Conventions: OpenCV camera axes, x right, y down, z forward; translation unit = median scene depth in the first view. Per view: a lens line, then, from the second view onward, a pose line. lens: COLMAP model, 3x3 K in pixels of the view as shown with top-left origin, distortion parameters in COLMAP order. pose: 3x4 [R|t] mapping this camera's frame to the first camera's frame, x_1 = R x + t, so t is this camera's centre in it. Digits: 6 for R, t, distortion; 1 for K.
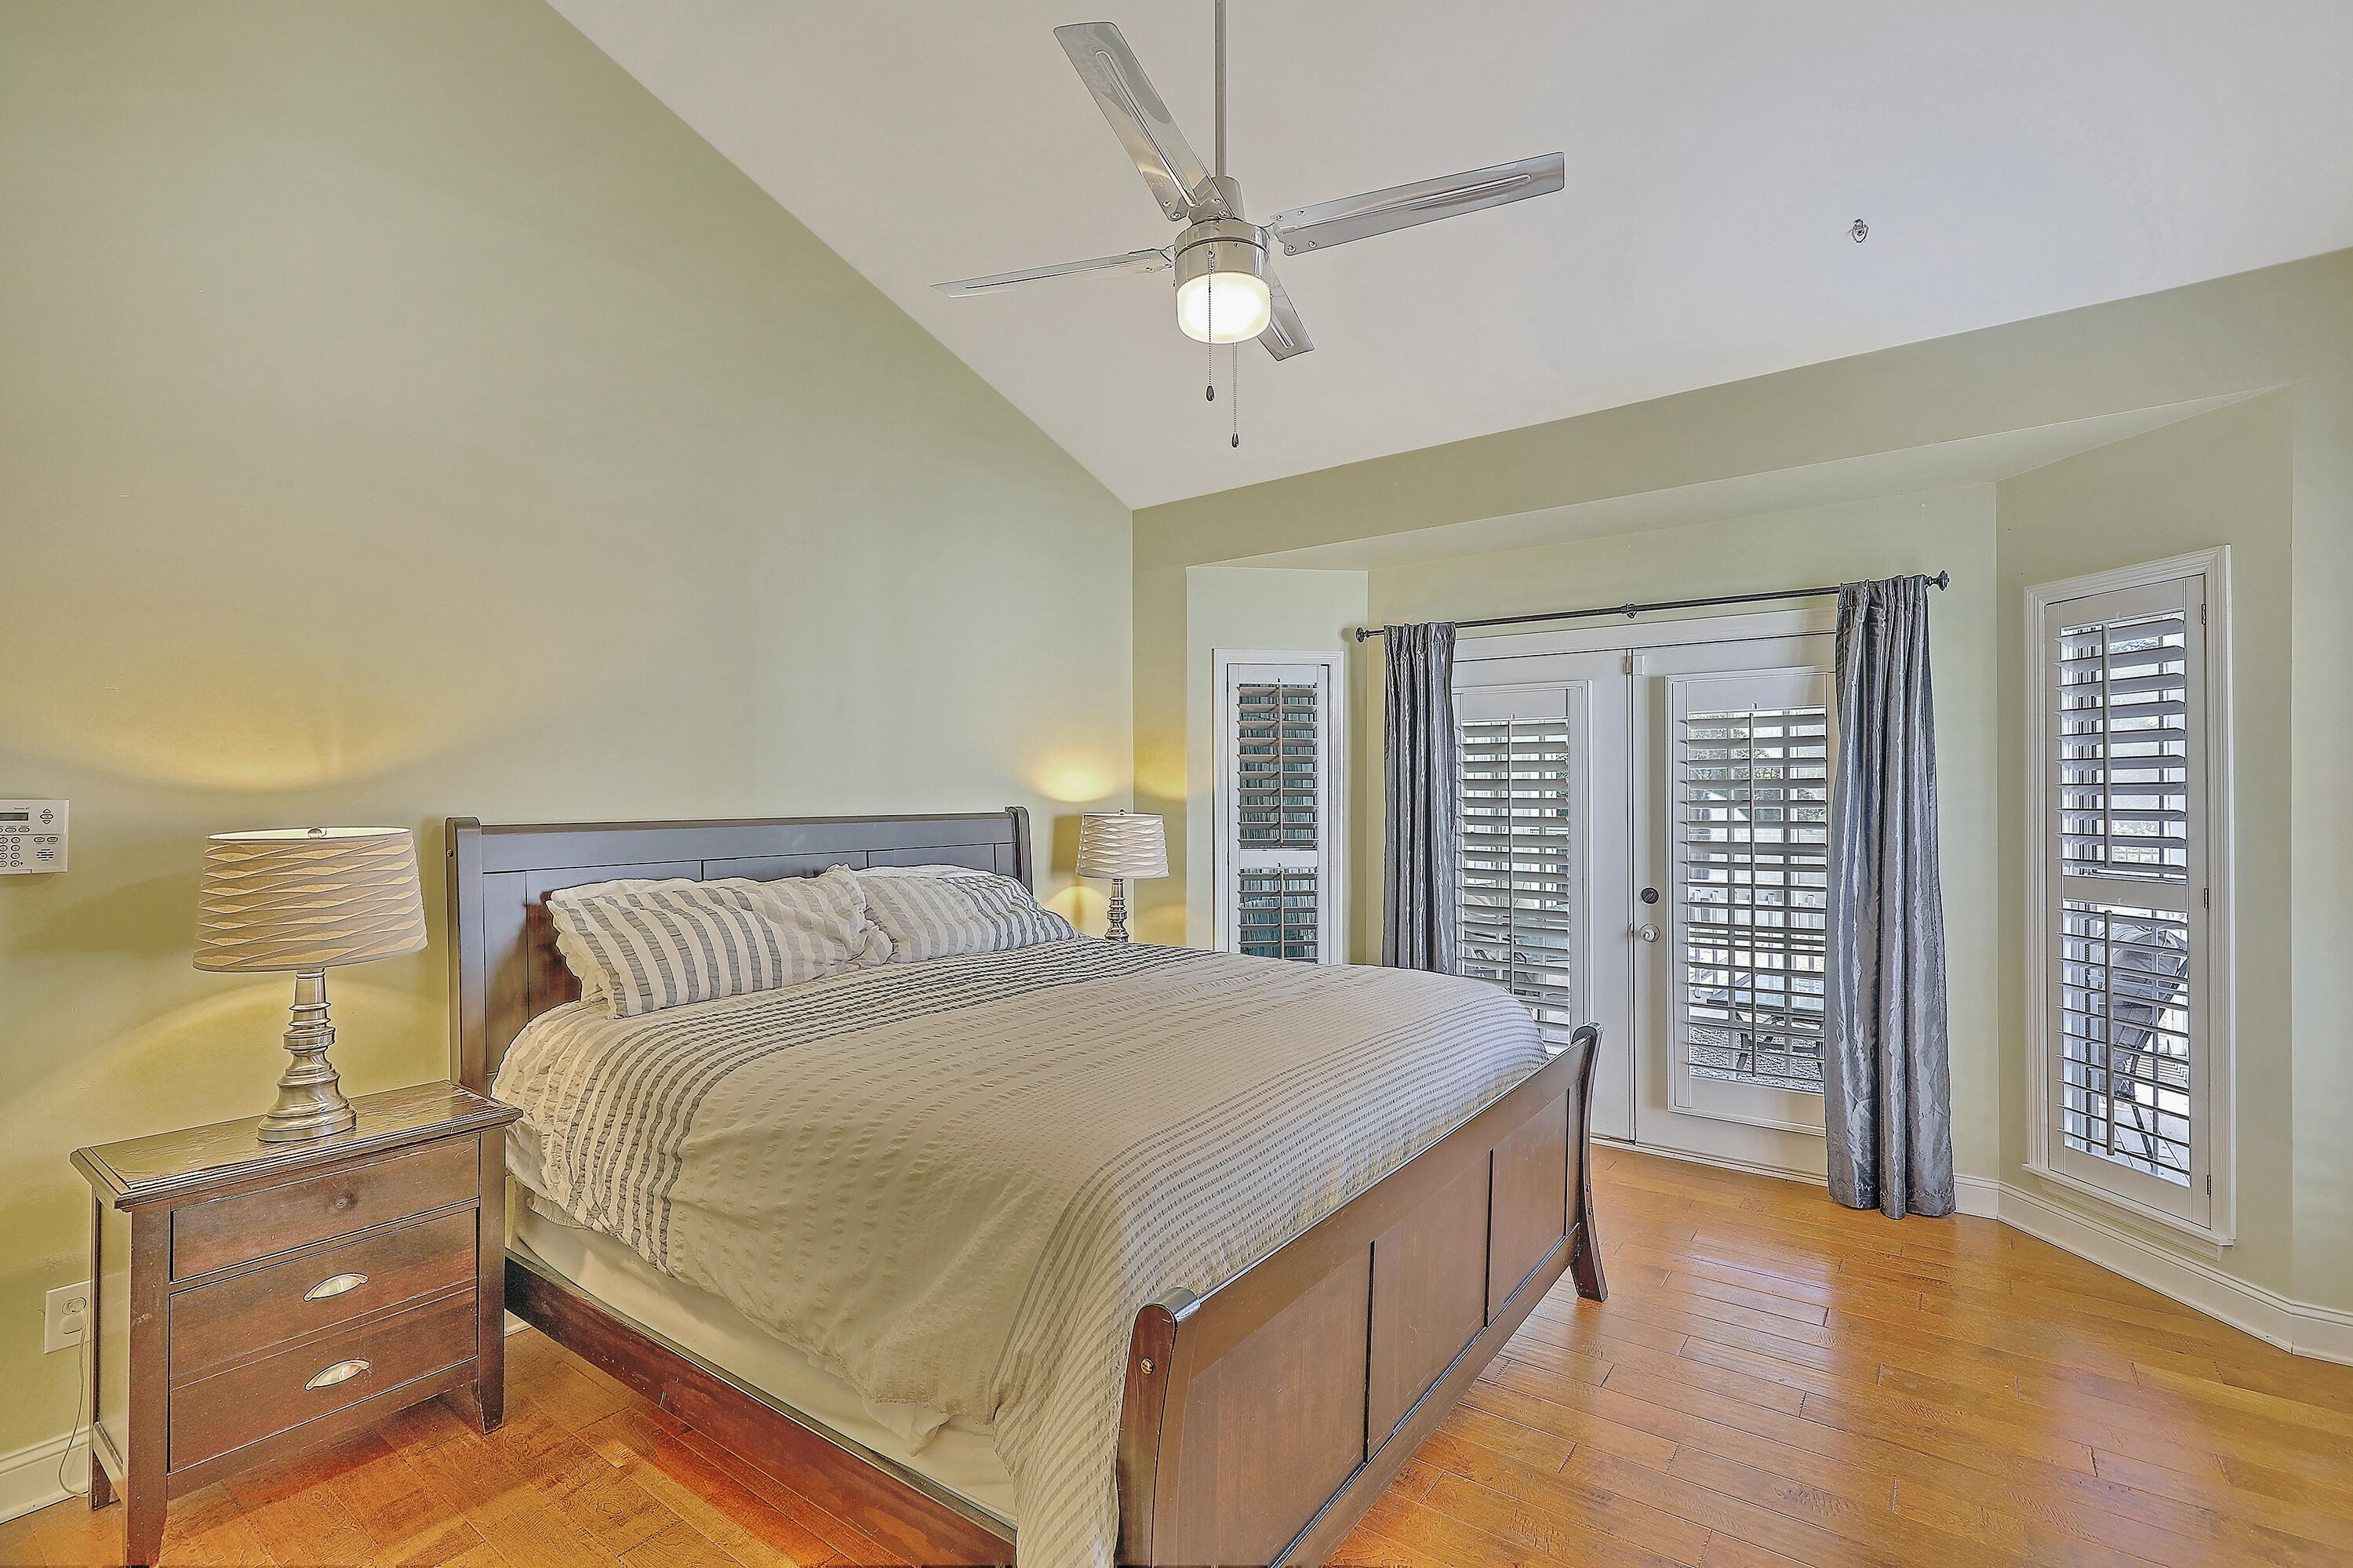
lens RADIAL K [[1059.4, 0, 1182.6], [0, 1059.4, 785.3], [0, 0, 1]] dist [0.001459, 0.000097]
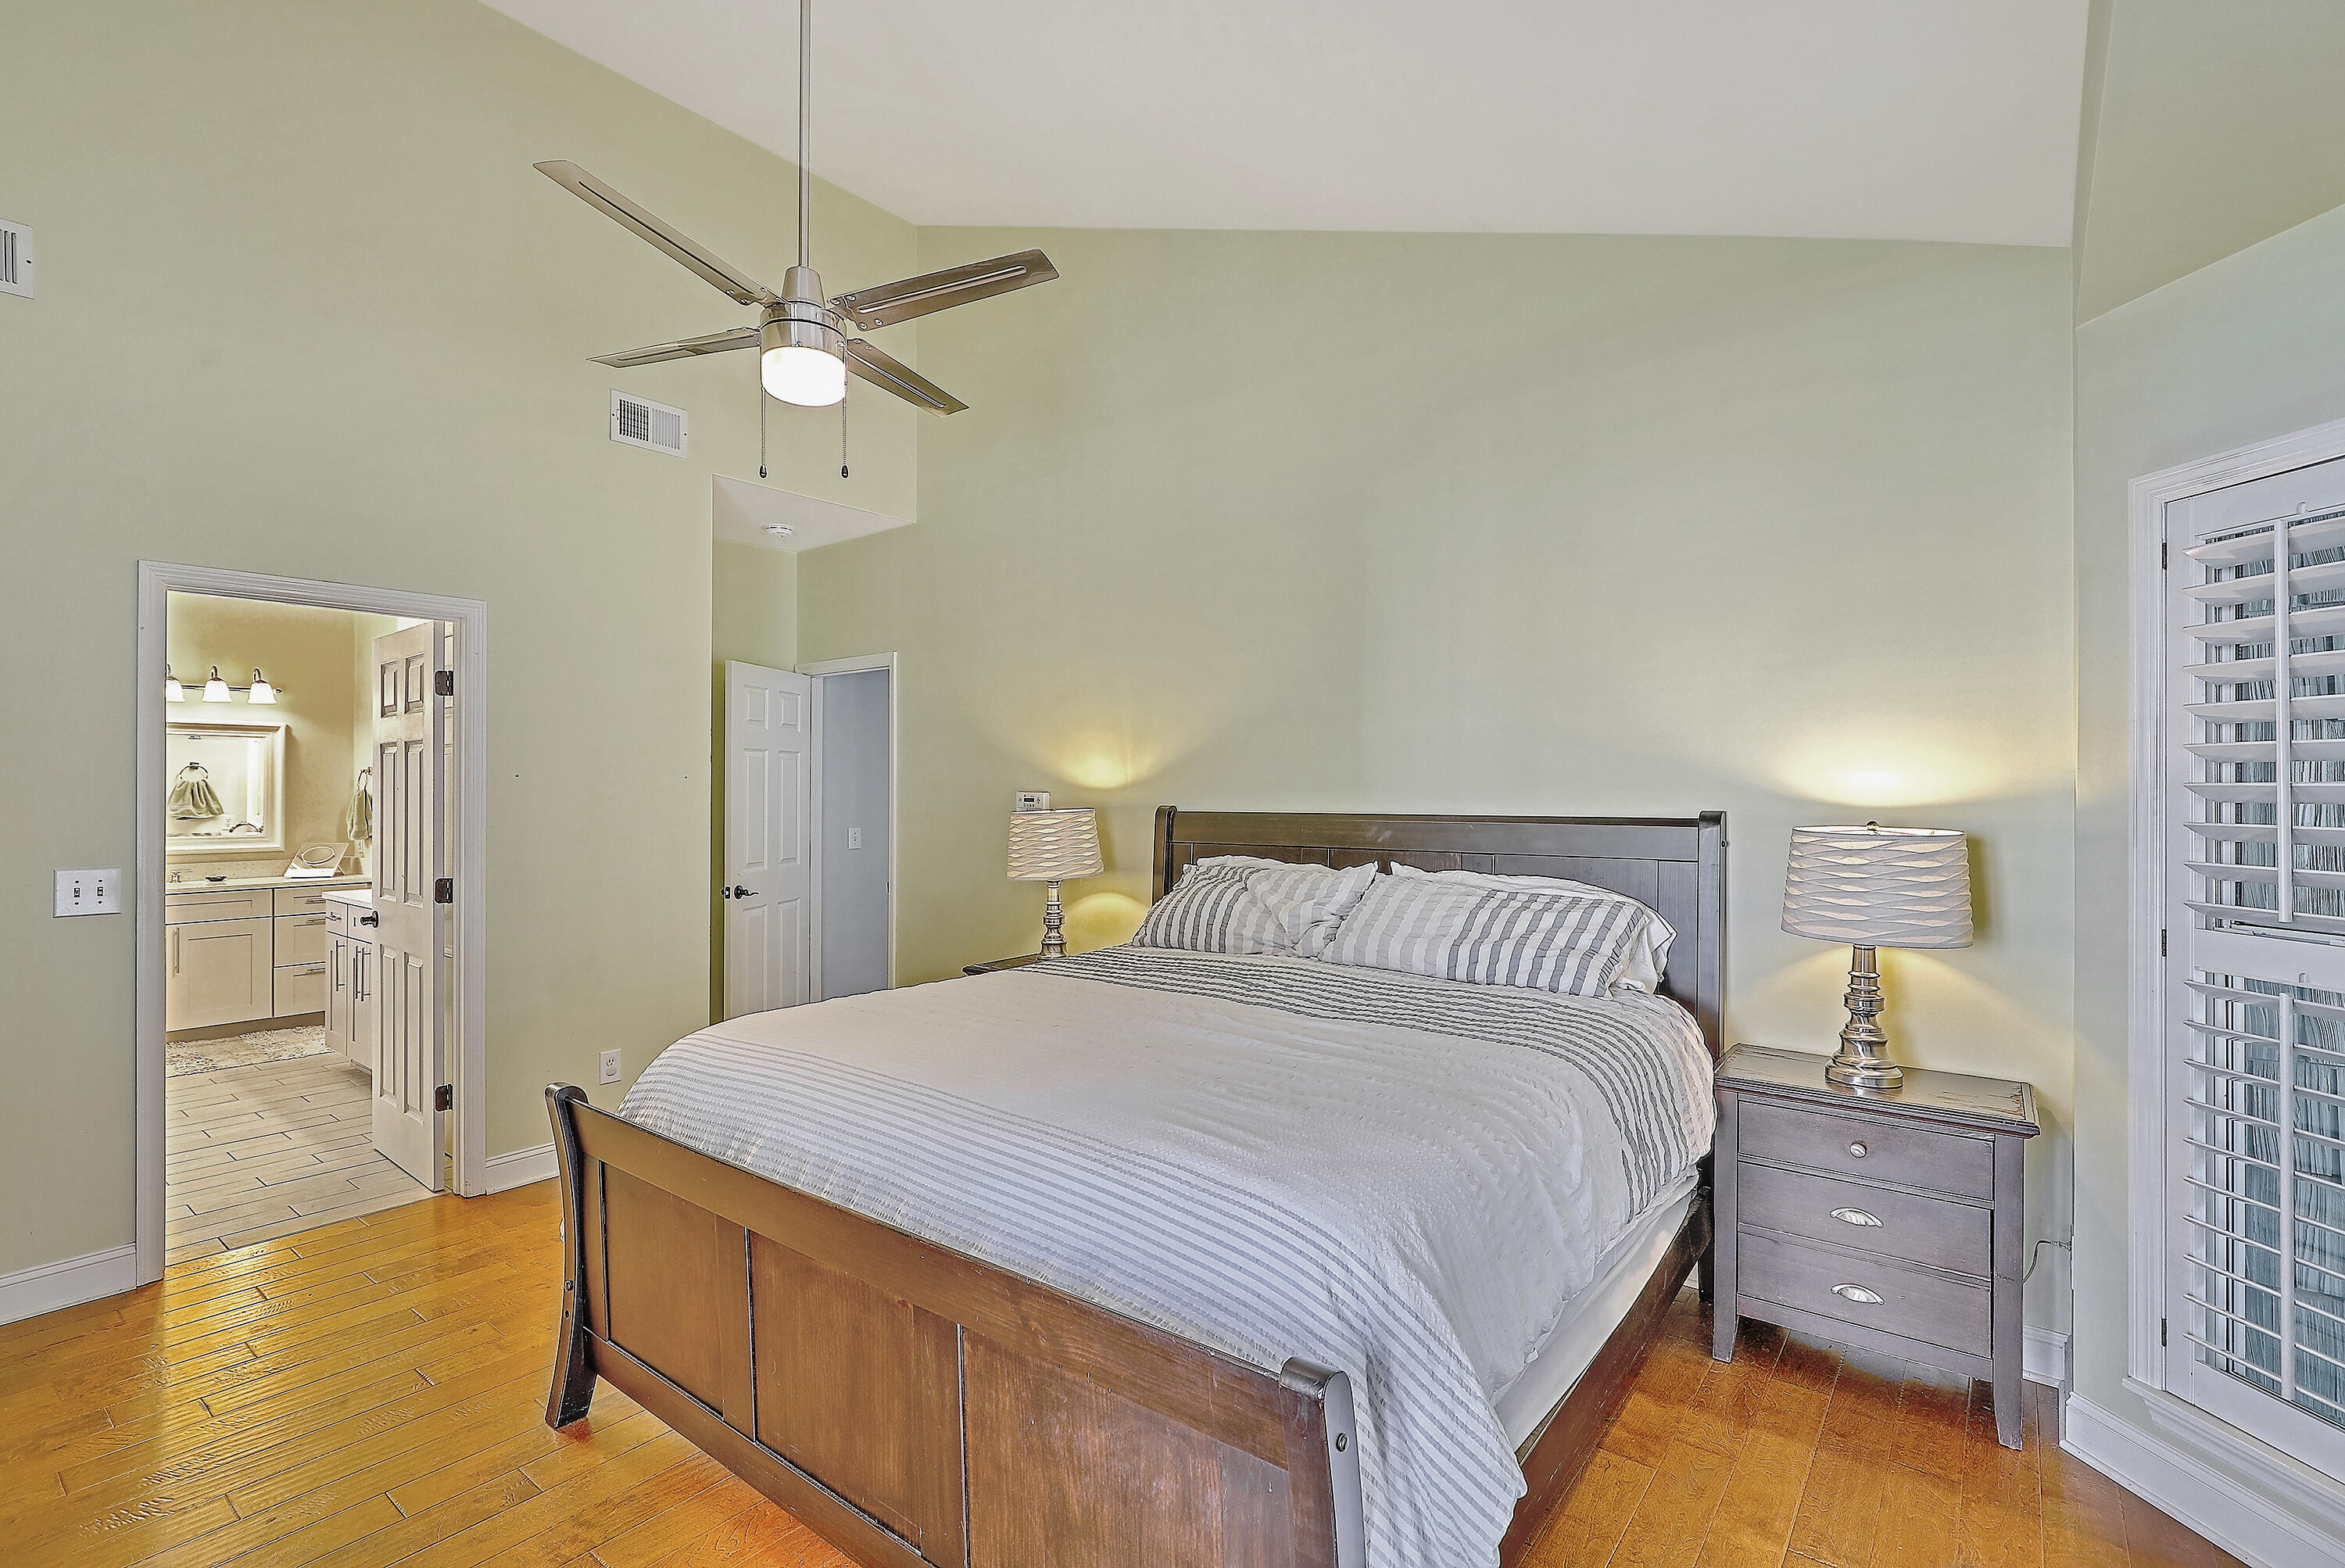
lens RADIAL K [[1055.7, 0, 1178.5], [0, 1055.7, 785.3], [0, 0, 1]] dist [0.001459, 0.000097]
pose [[-0.038293, 0.007986, -0.999235, 1.728519], [0.023644, 0.999695, 0.007083, -0.024351], [0.998987, -0.023355, -0.038470, 2.078187]]
